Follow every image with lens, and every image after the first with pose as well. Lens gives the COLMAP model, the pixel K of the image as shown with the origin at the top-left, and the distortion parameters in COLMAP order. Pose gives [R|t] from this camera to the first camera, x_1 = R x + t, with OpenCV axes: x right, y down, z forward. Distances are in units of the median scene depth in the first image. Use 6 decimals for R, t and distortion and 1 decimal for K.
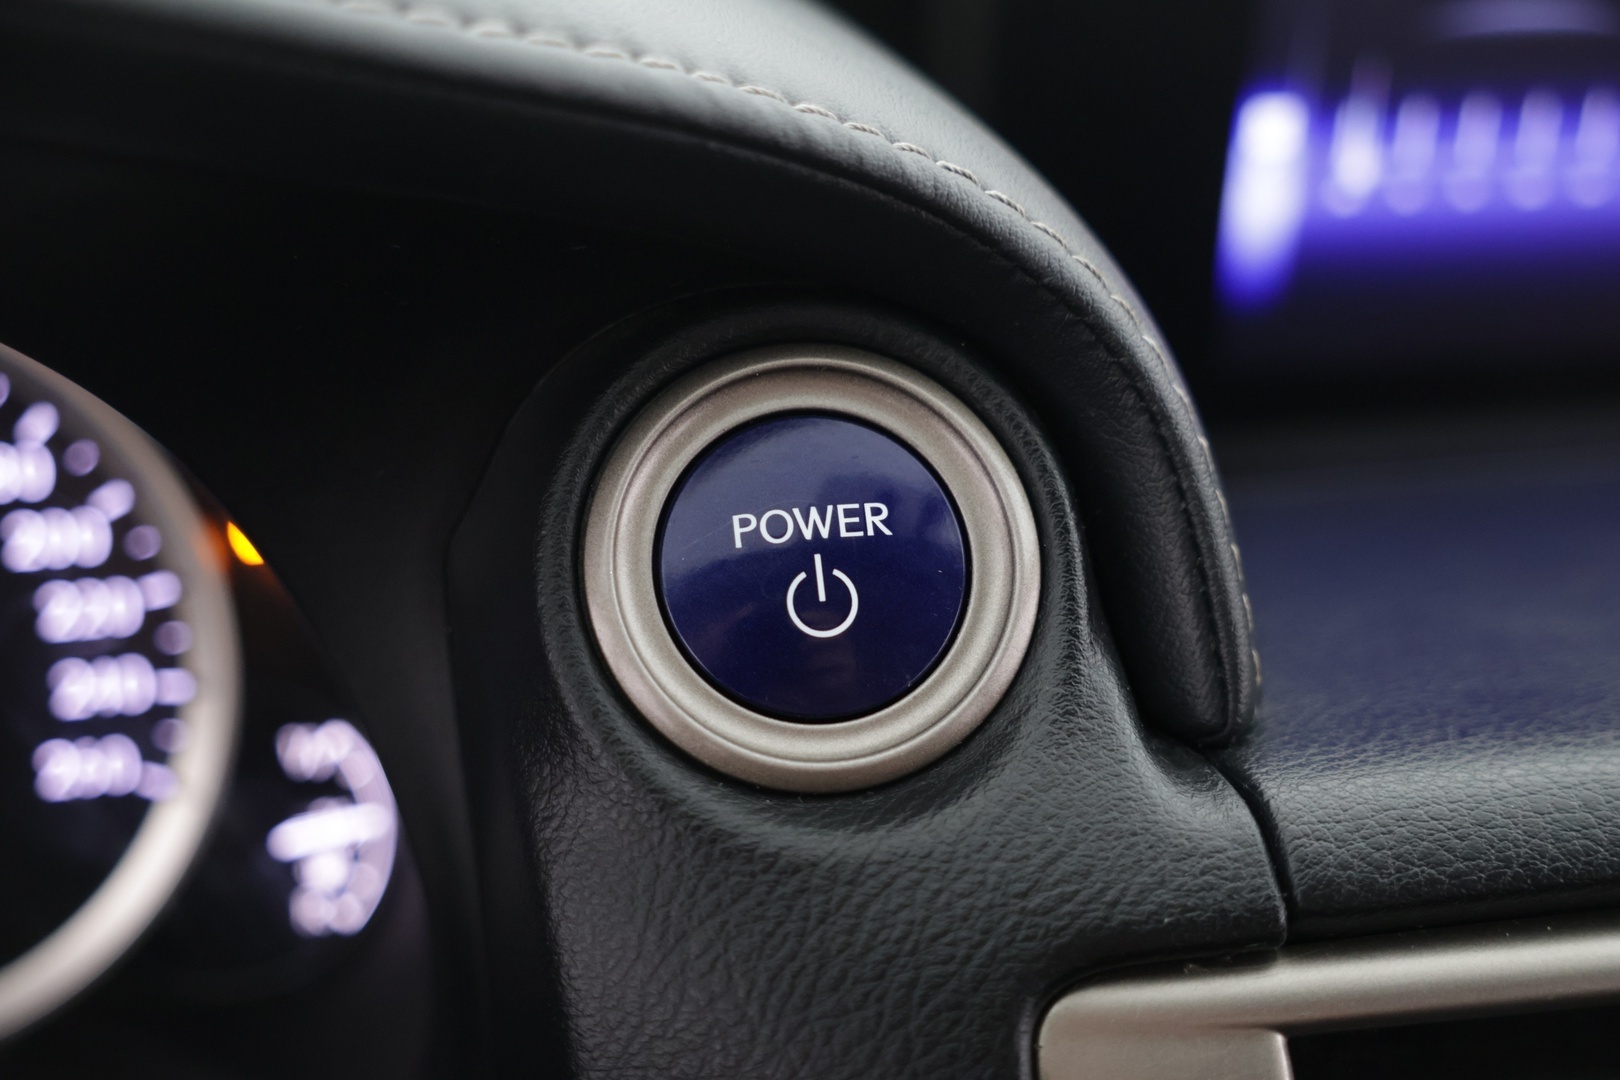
lens RADIAL K [[2042.8, 0, 821.2], [0, 2042.8, 533.8], [0, 0, 1]] dist [0.007410, 0.000000]
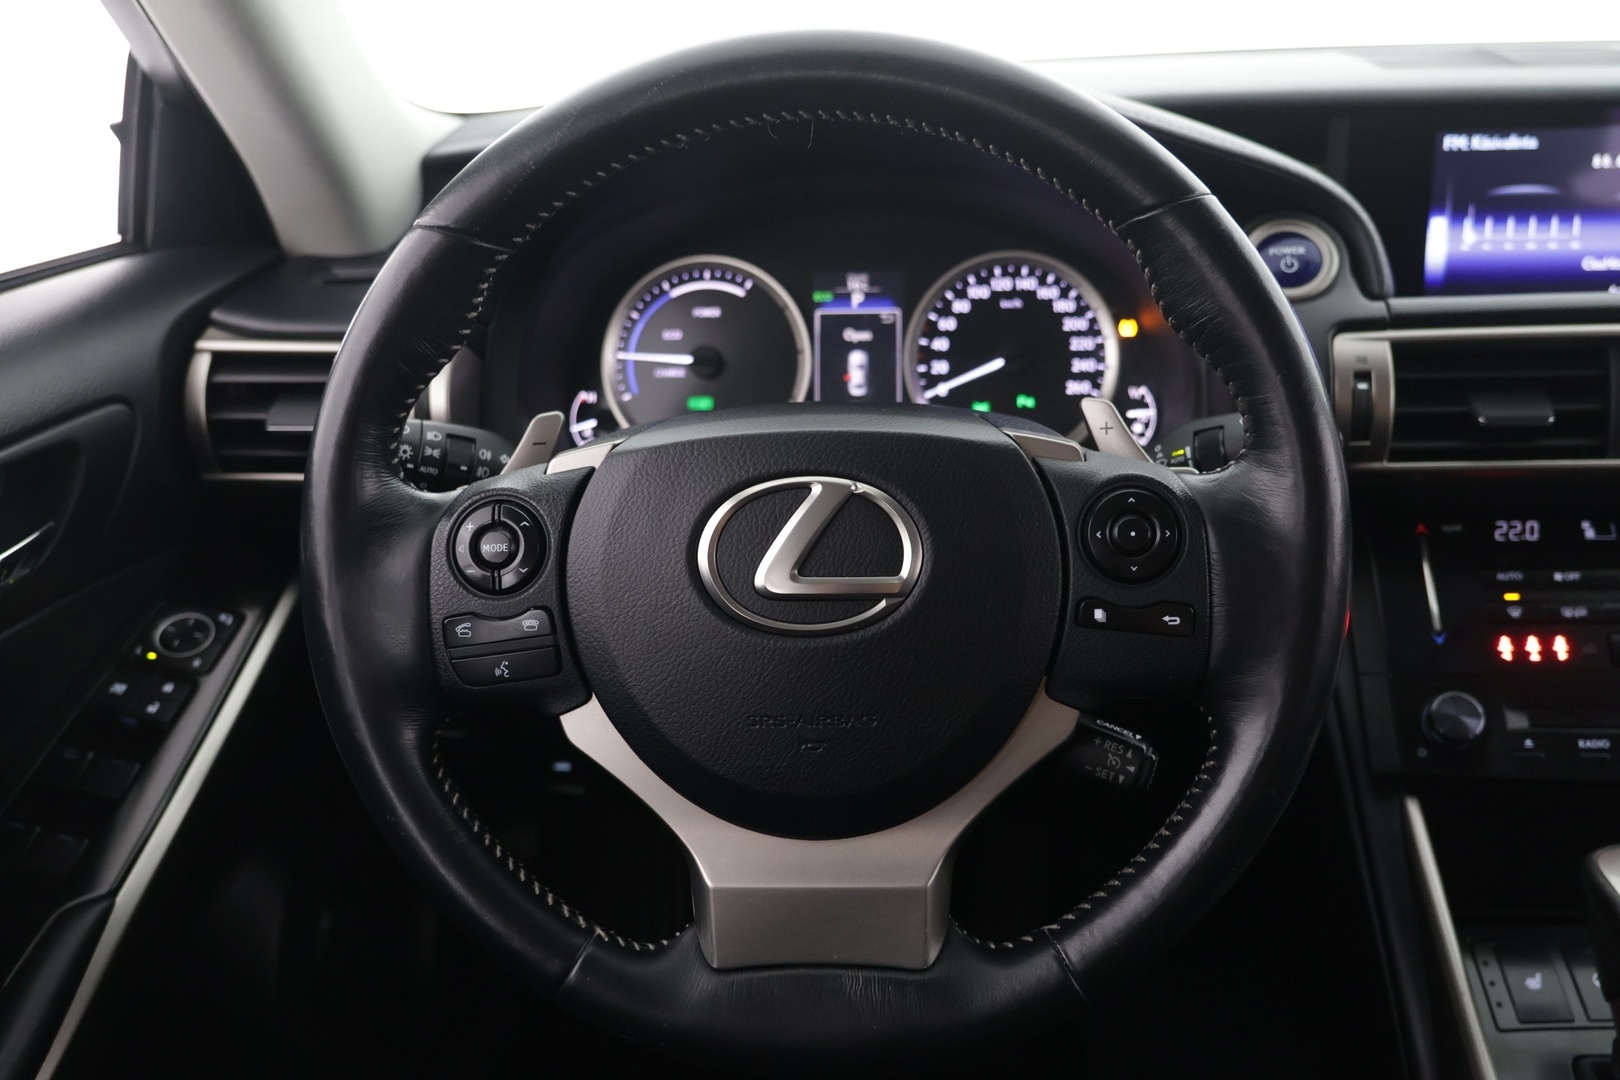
lens RADIAL K [[1513.8, 0, 811.5], [0, 1513.8, 533.8], [0, 0, 1]] dist [-0.013857, 0.000000]
pose [[0.952559, 0.026562, -0.303192, 0.015990], [-0.081263, 0.982216, -0.169258, 0.871756], [0.293304, 0.185867, 0.937777, -1.636475]]
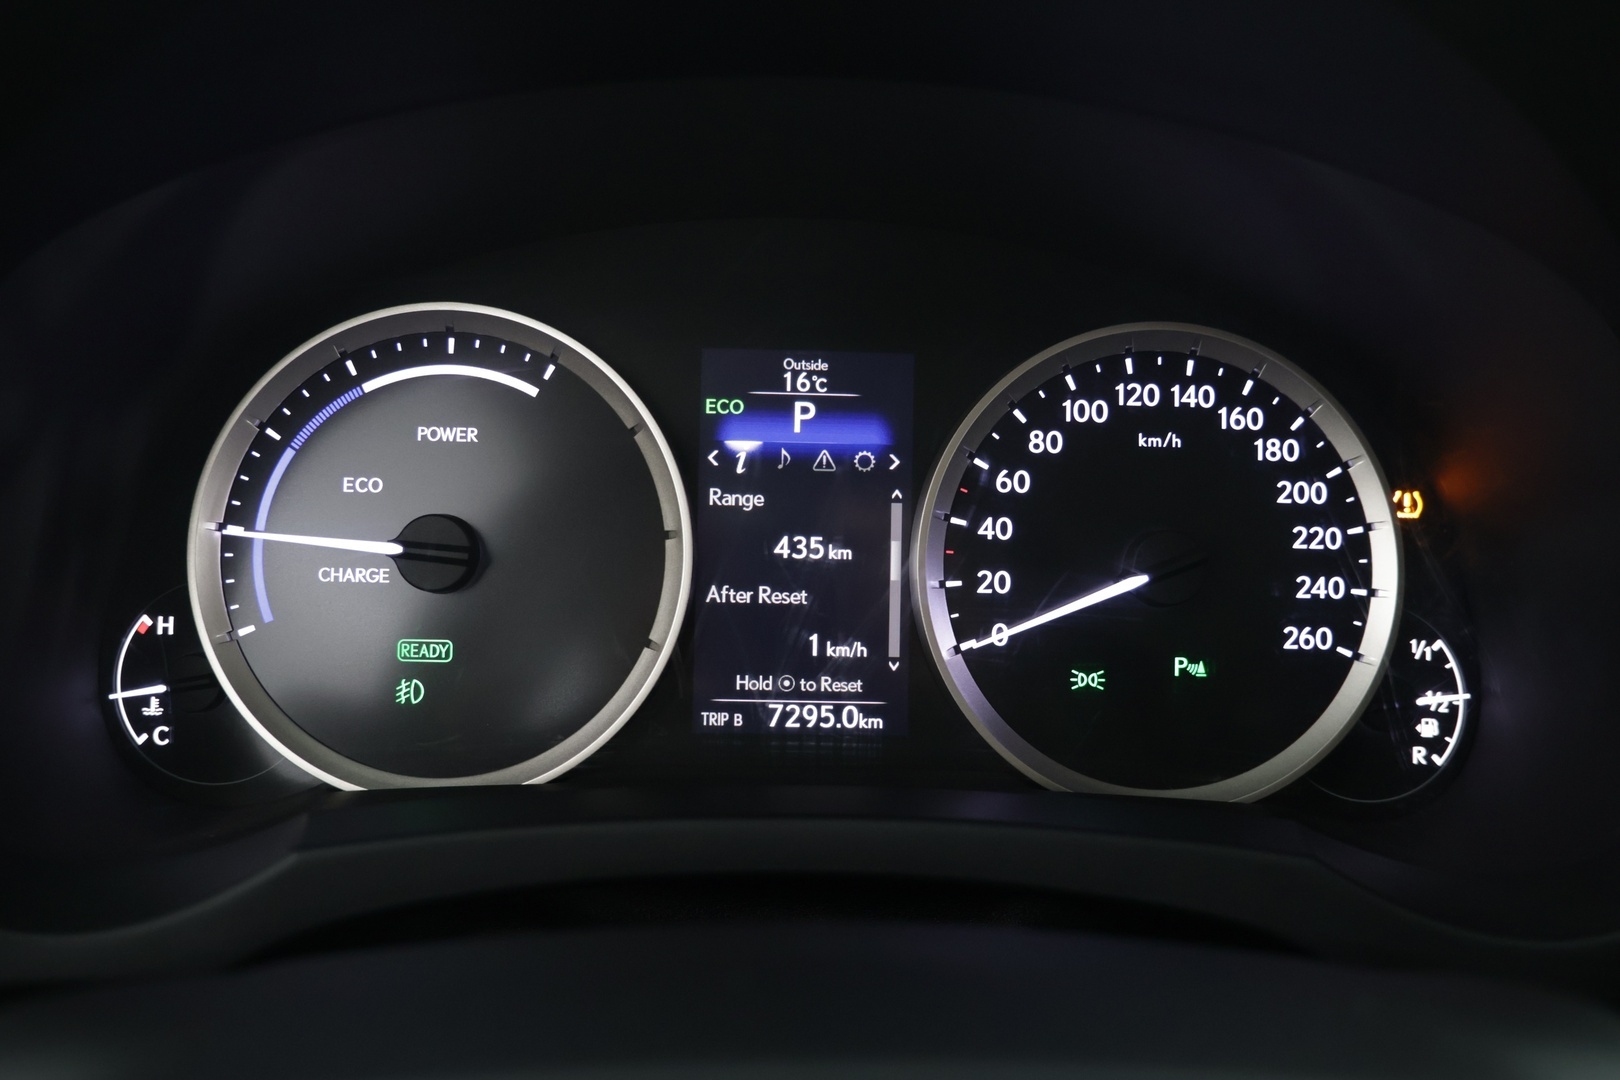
lens RADIAL K [[1373.3, 0, 805.7], [0, 1373.3, 532.9], [0, 0, 1]] dist [-0.038945, 0.043041]
pose [[0.981618, 0.039048, -0.186819, -0.548393], [-0.080564, 0.972139, -0.220126, 0.302152], [0.173019, 0.231131, 0.957415, -0.109657]]
